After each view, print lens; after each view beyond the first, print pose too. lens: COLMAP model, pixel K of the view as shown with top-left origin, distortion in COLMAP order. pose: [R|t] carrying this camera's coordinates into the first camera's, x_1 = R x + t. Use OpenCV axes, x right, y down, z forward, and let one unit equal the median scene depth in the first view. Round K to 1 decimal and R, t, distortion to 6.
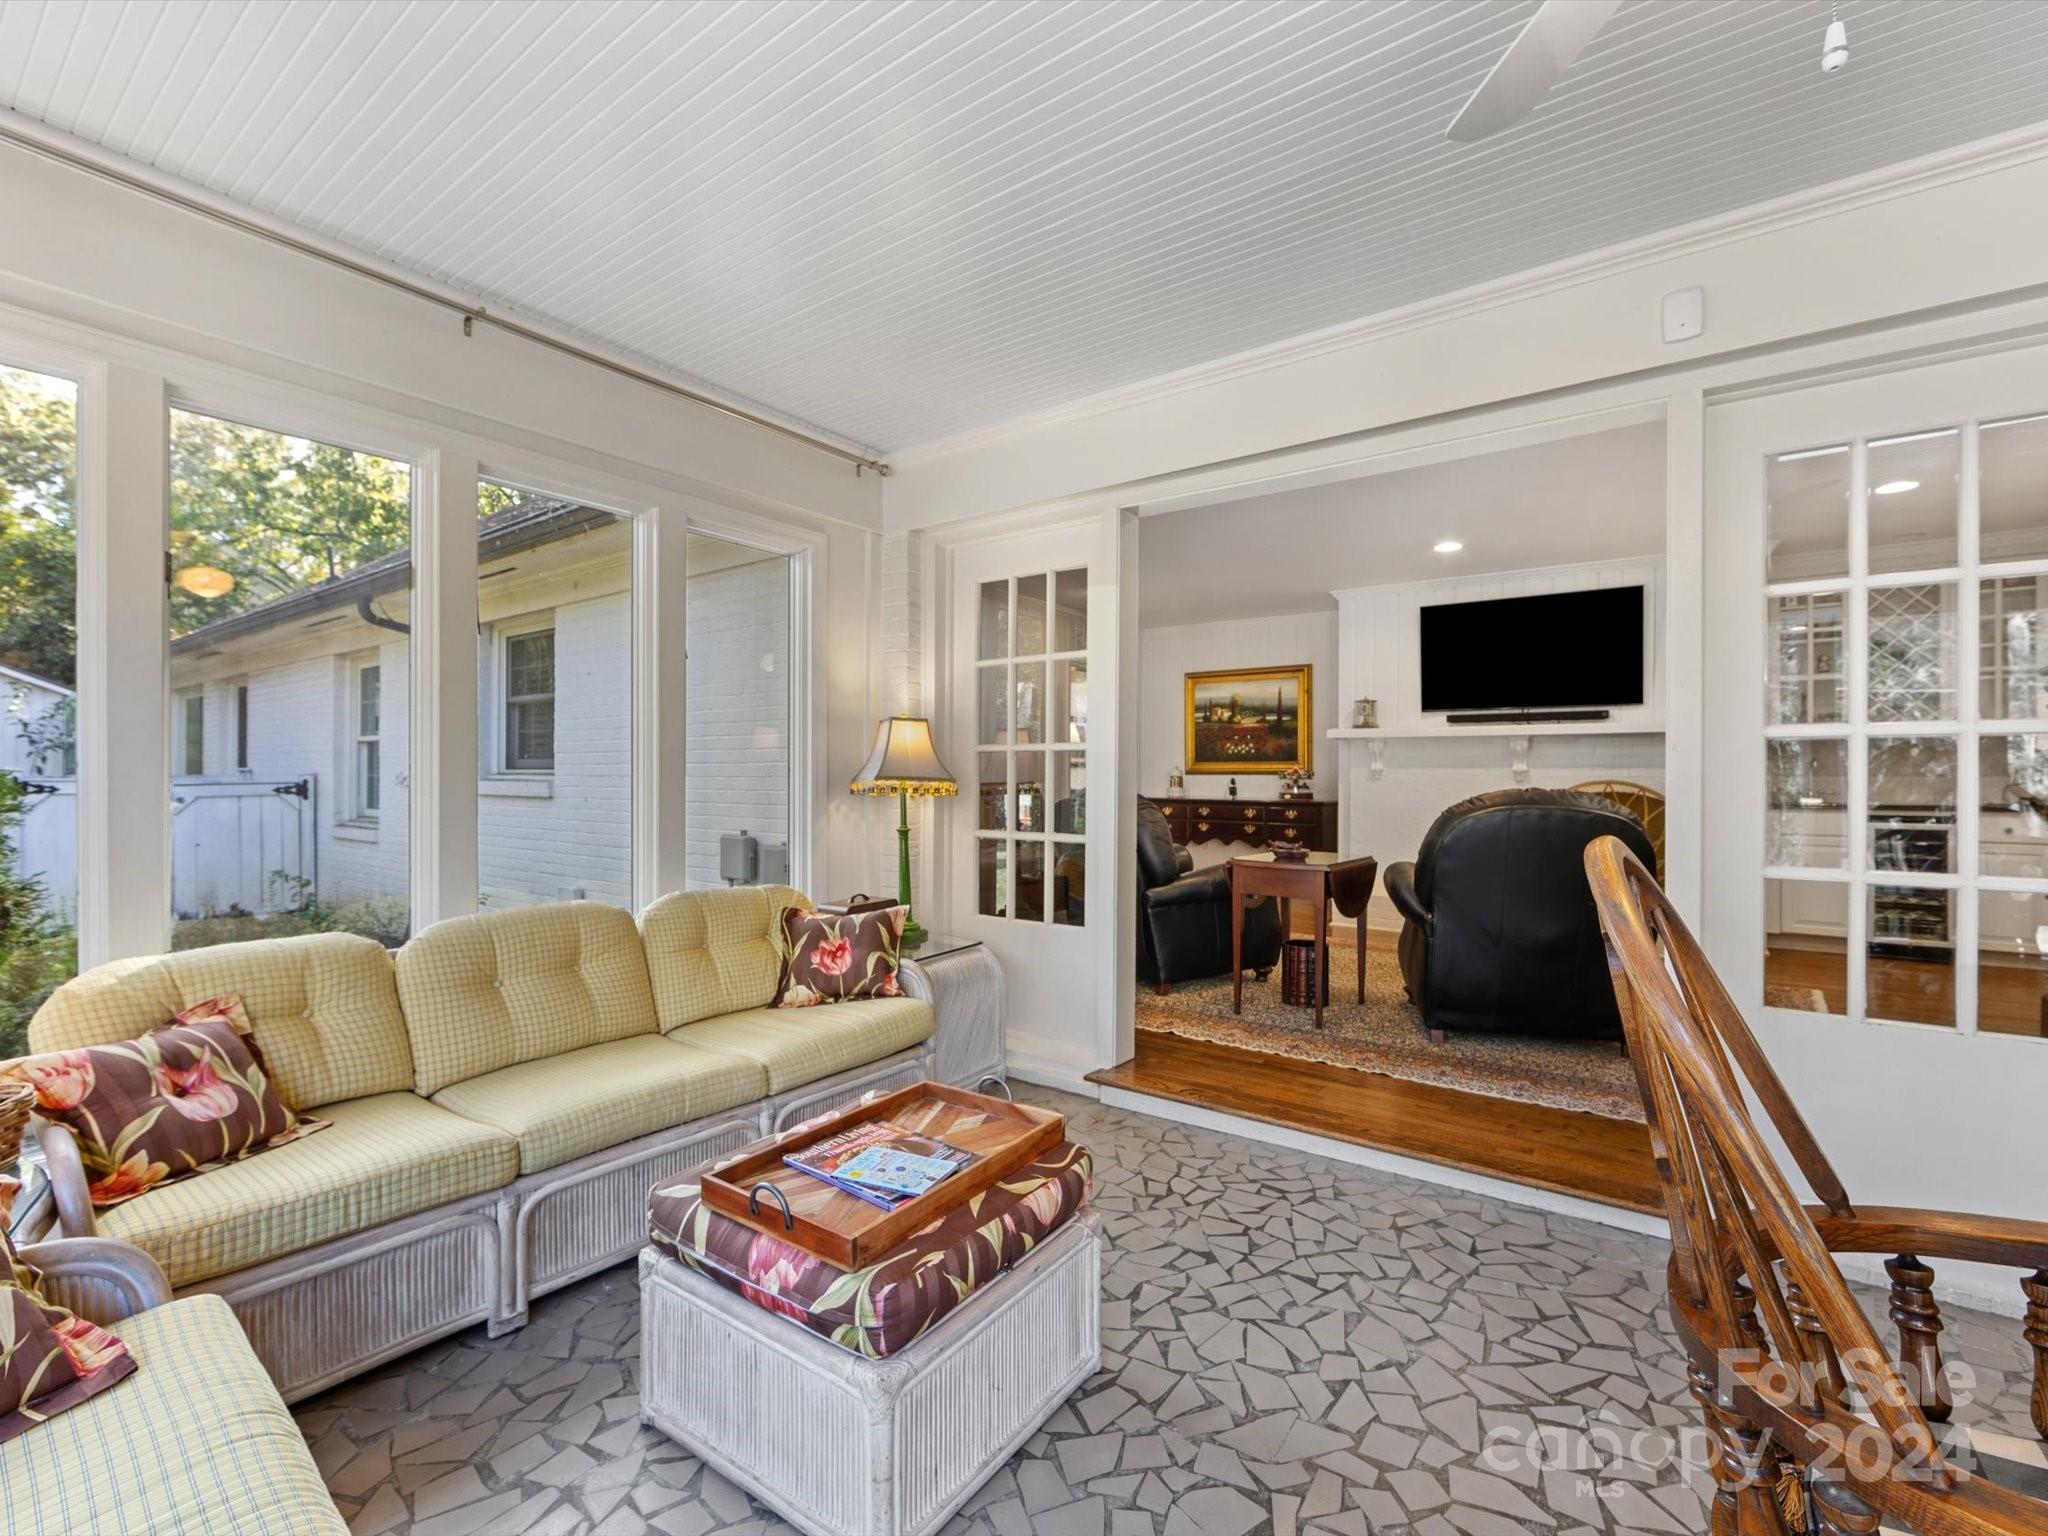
lens RADIAL K [[904.0, 0, 1023.4], [0, 904.0, 771.6], [0, 0, 1]] dist [-0.003114, -0.000364]
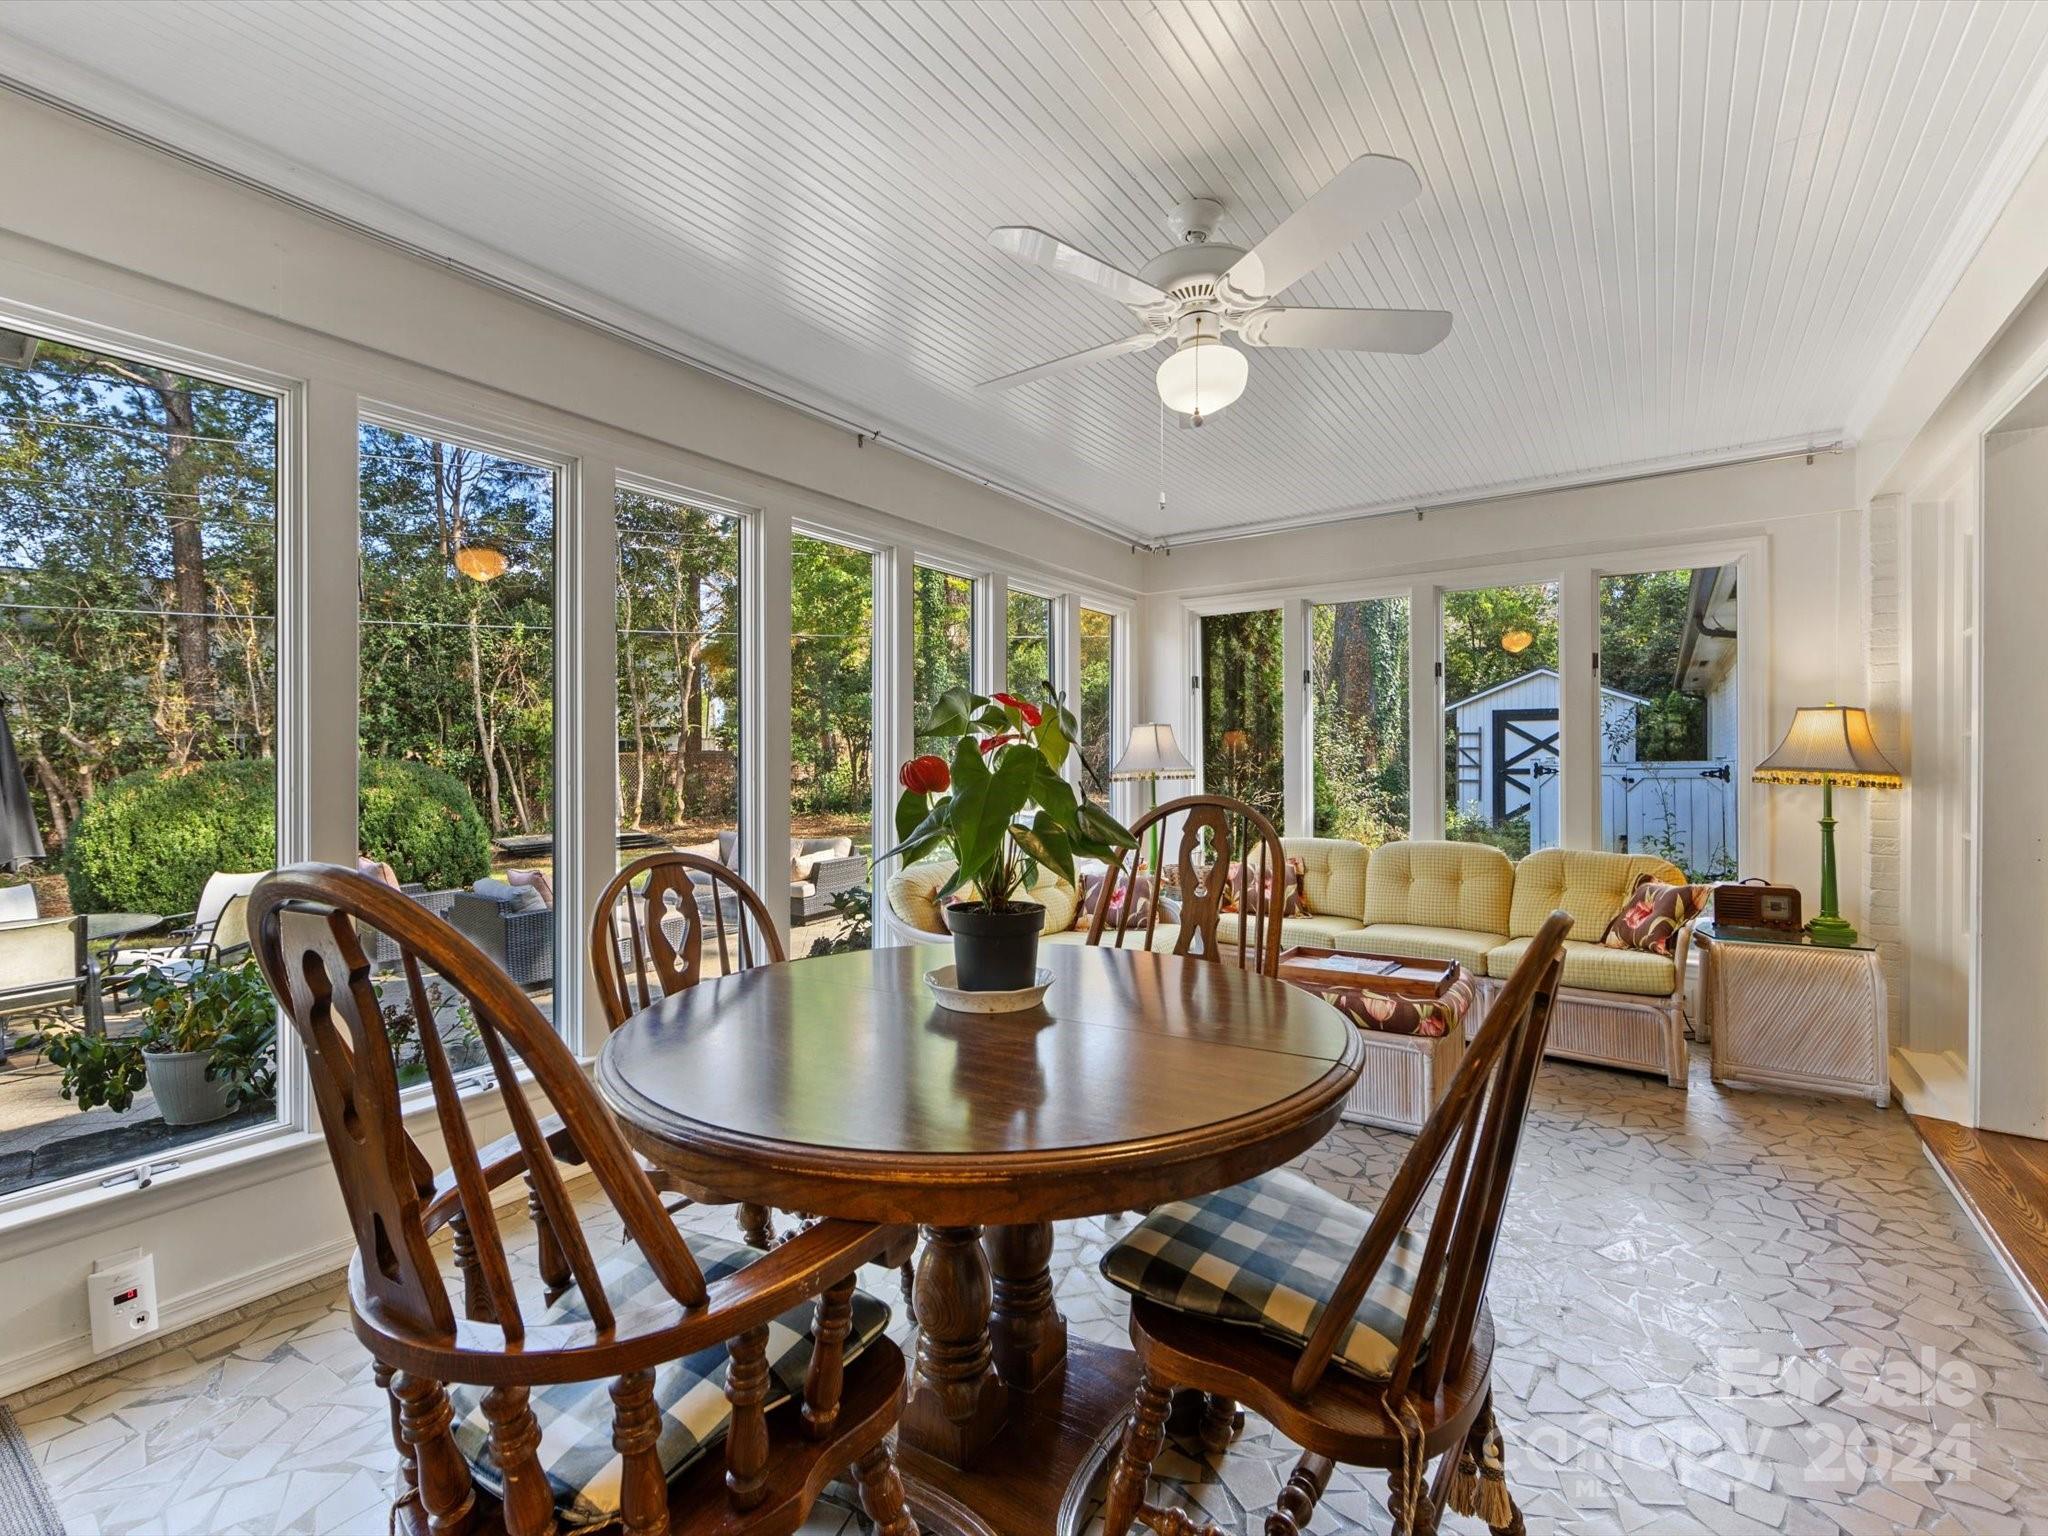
lens RADIAL K [[904.0, 0, 1022.8], [0, 904.0, 763.2], [0, 0, 1]] dist [-0.003114, -0.000364]
pose [[0.018114, 0.003821, -0.999829, 0.817159], [0.004219, 0.999984, 0.003898, -0.006313], [0.999827, -0.004289, 0.018098, 0.122456]]
